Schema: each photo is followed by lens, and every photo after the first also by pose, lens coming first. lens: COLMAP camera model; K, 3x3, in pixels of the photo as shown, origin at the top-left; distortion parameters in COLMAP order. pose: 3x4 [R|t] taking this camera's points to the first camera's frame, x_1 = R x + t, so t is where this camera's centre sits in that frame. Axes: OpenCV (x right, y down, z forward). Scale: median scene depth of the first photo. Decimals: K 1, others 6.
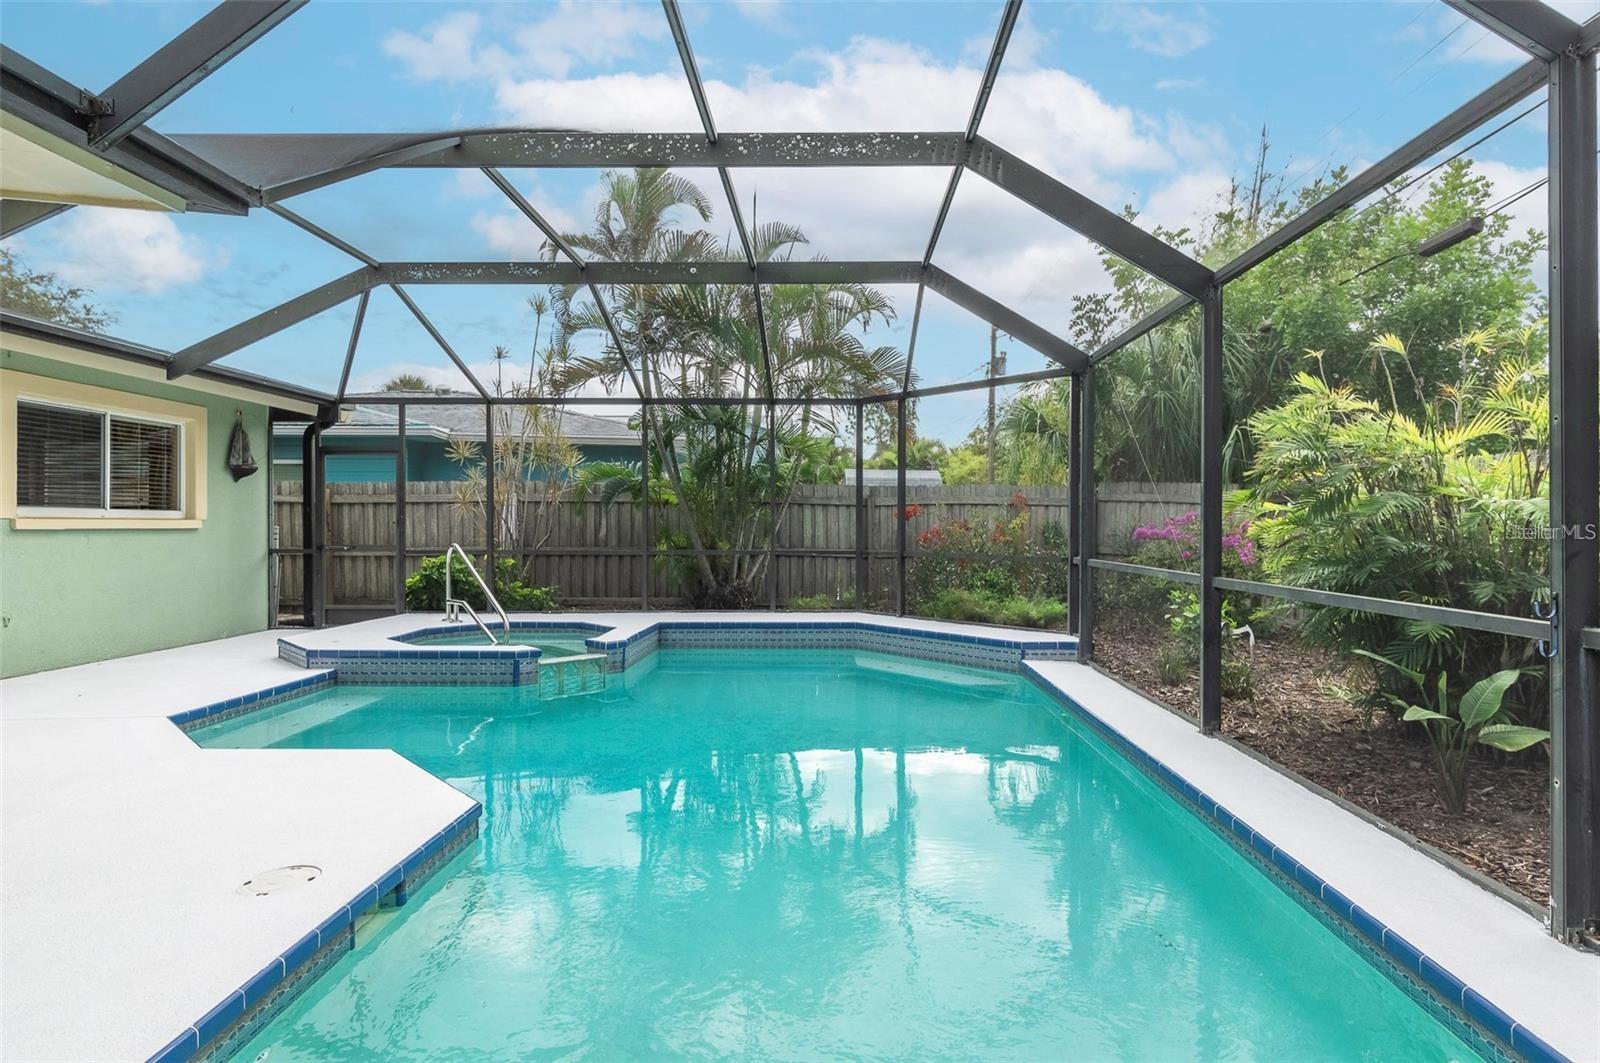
lens RADIAL K [[836.4, 0, 816.0], [0, 836.4, 525.3], [0, 0, 1]] dist [0.001933, 0.000036]
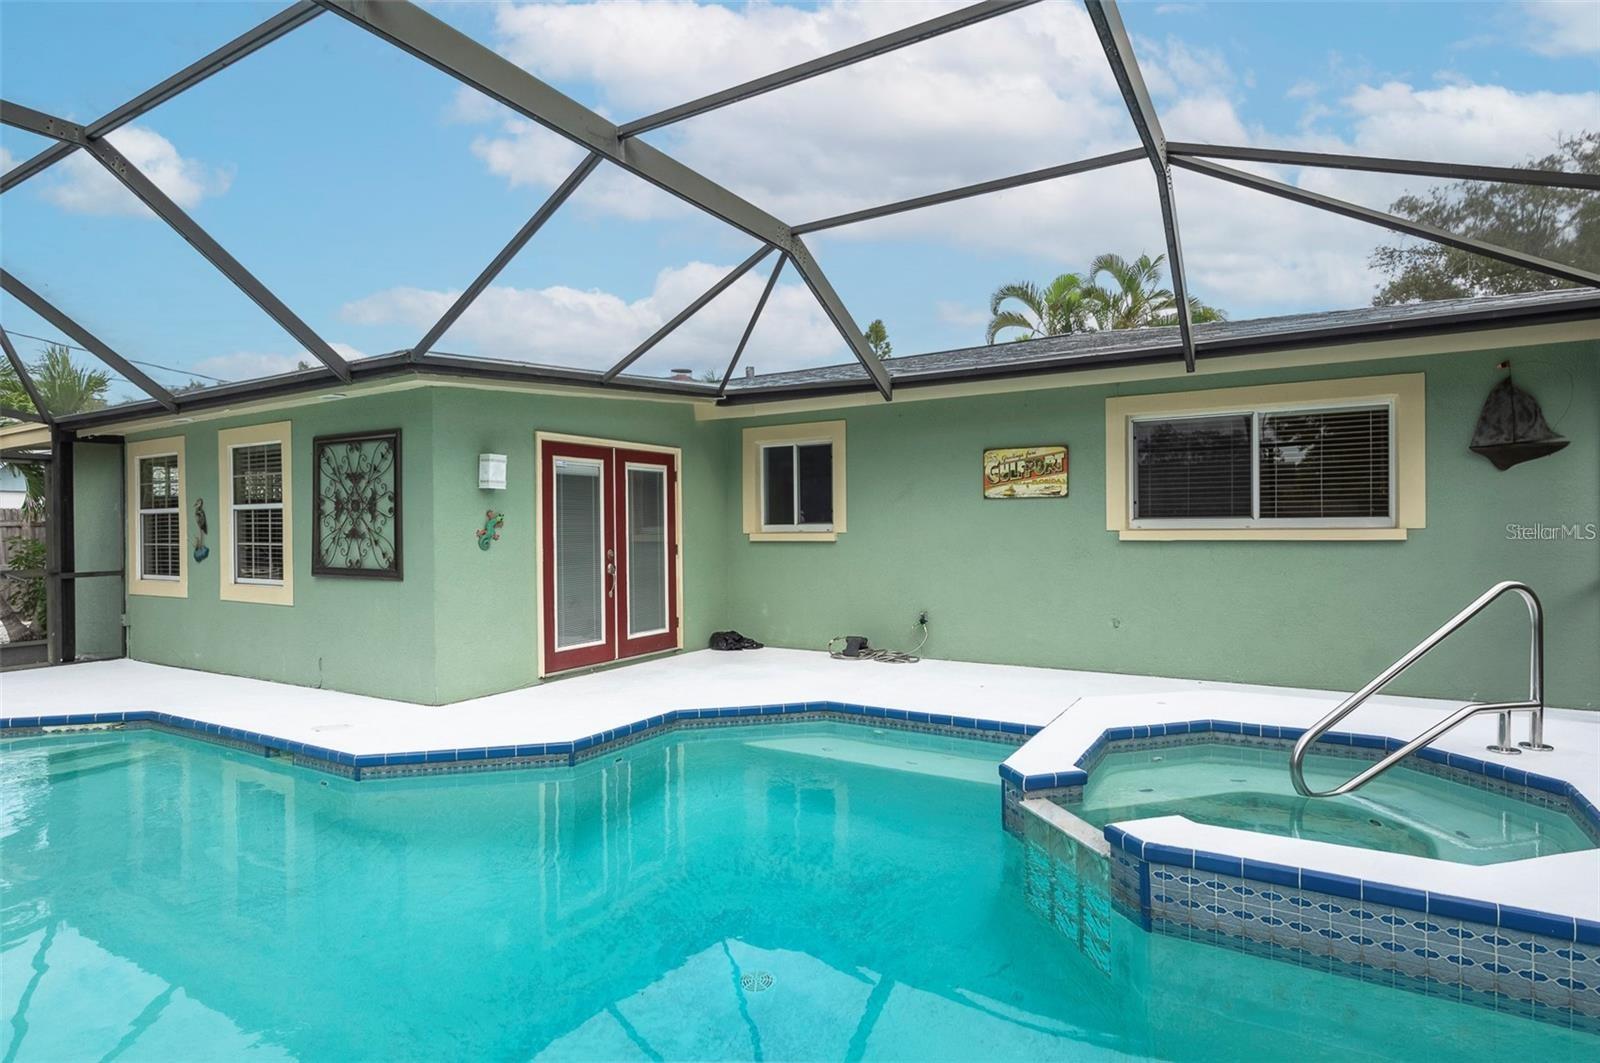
lens RADIAL K [[836.4, 0, 808.5], [0, 836.4, 529.1], [0, 0, 1]] dist [0.001933, 0.000036]
pose [[-0.499817, 0.001954, -0.866129, 0.143005], [0.006685, 0.999976, -0.001602, -0.008231], [0.866105, -0.006591, -0.499818, 0.837093]]
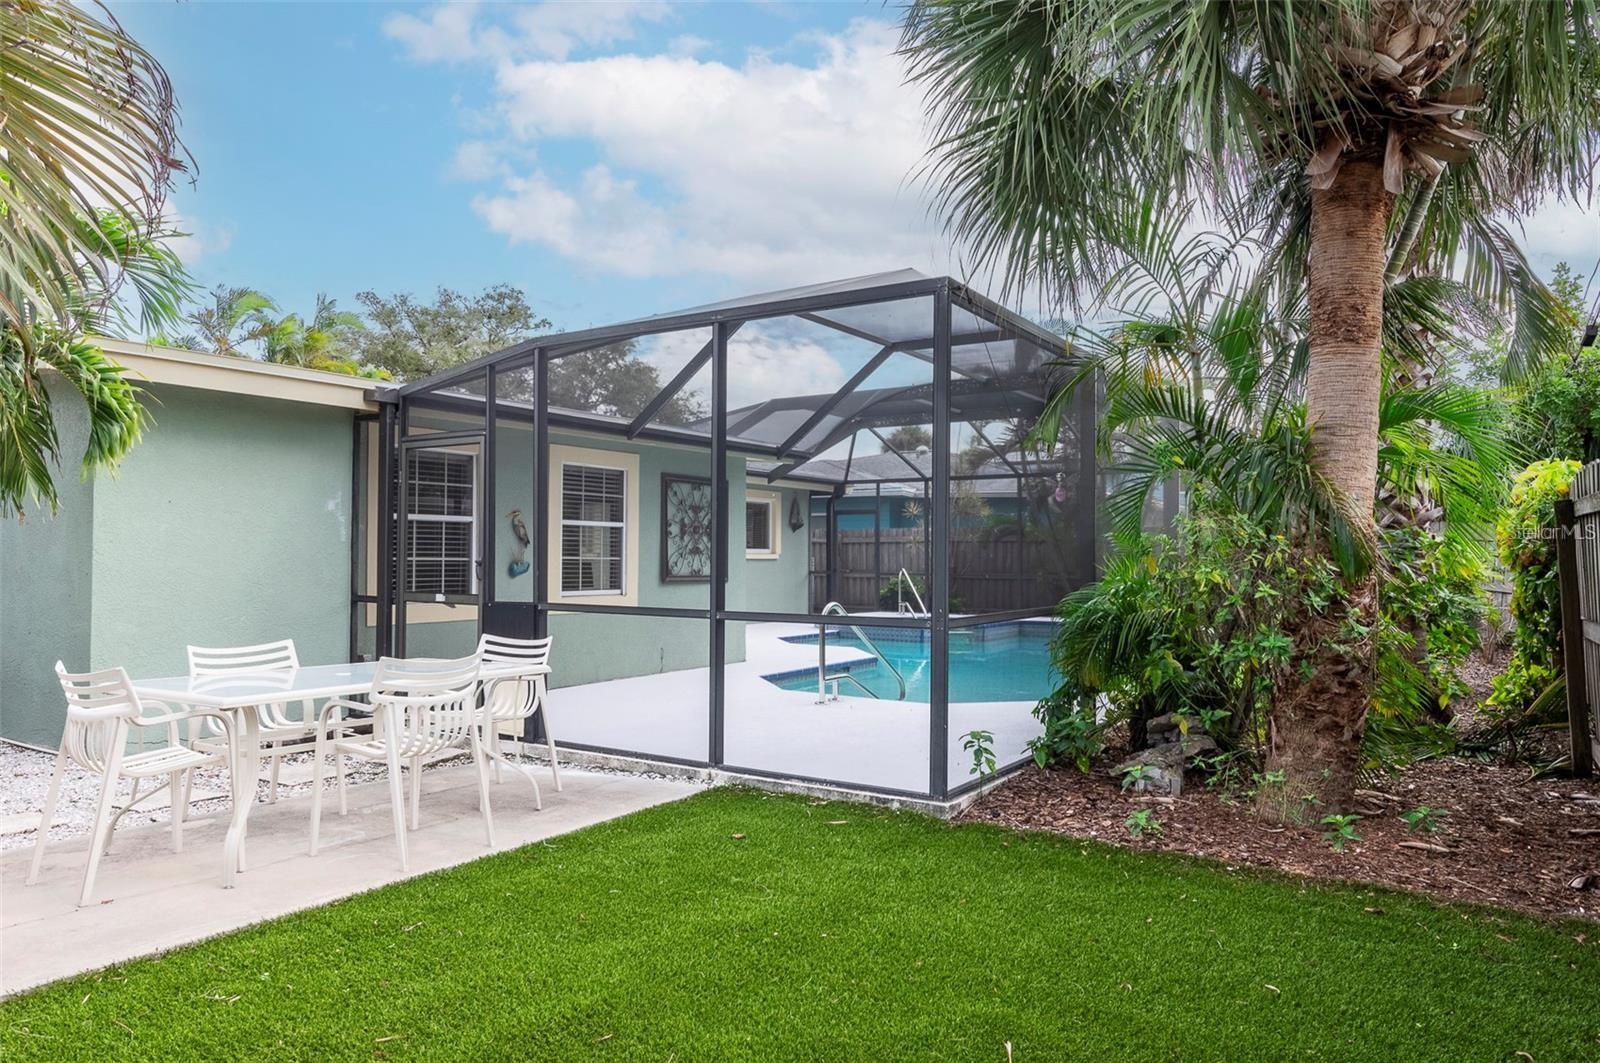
lens RADIAL K [[1031.9, 0, 801.2], [0, 1031.9, 541.8], [0, 0, 1]] dist [-0.003313, 0.000409]
pose [[0.838253, -0.003655, -0.545269, 0.469829], [-0.004521, 0.999897, -0.013654, -0.002228], [0.545263, 0.013911, 0.838150, -0.756659]]
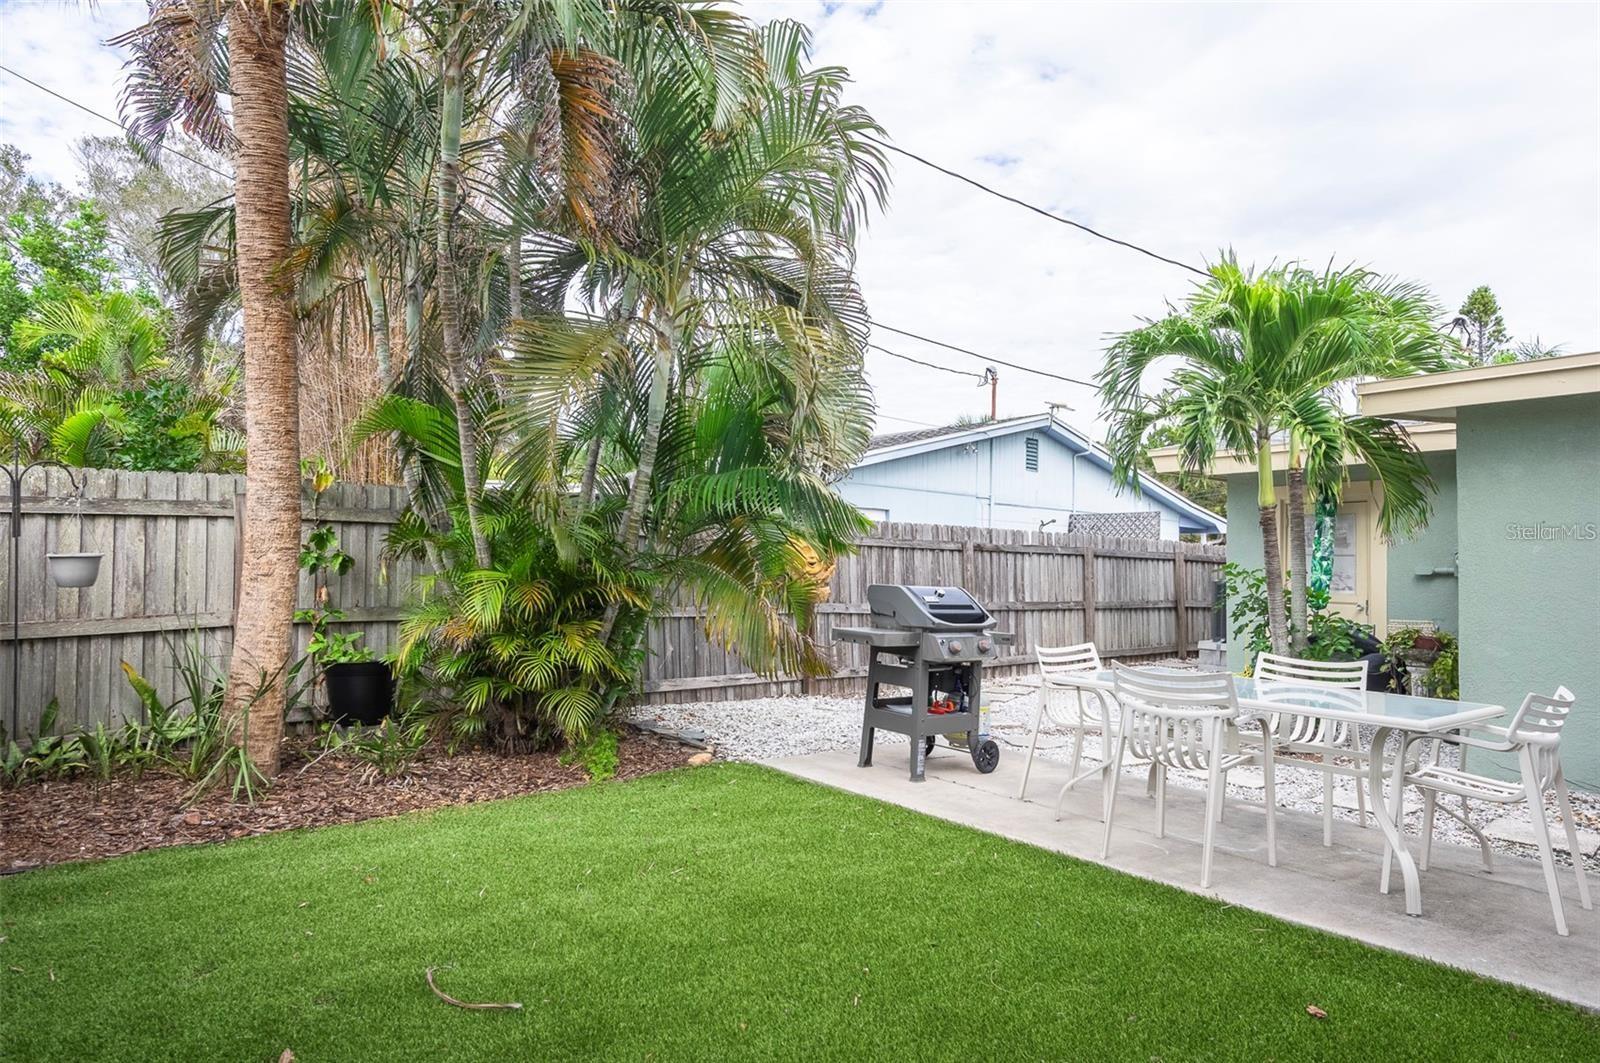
lens RADIAL K [[958.2, 0, 798.6], [0, 958.2, 546.7], [0, 0, 1]] dist [-0.010178, -0.002231]
pose [[-0.775281, -0.027005, -0.631039, 0.480948], [-0.016785, 0.999614, -0.022156, 0.000532], [0.631393, -0.006585, -0.775435, -0.245326]]
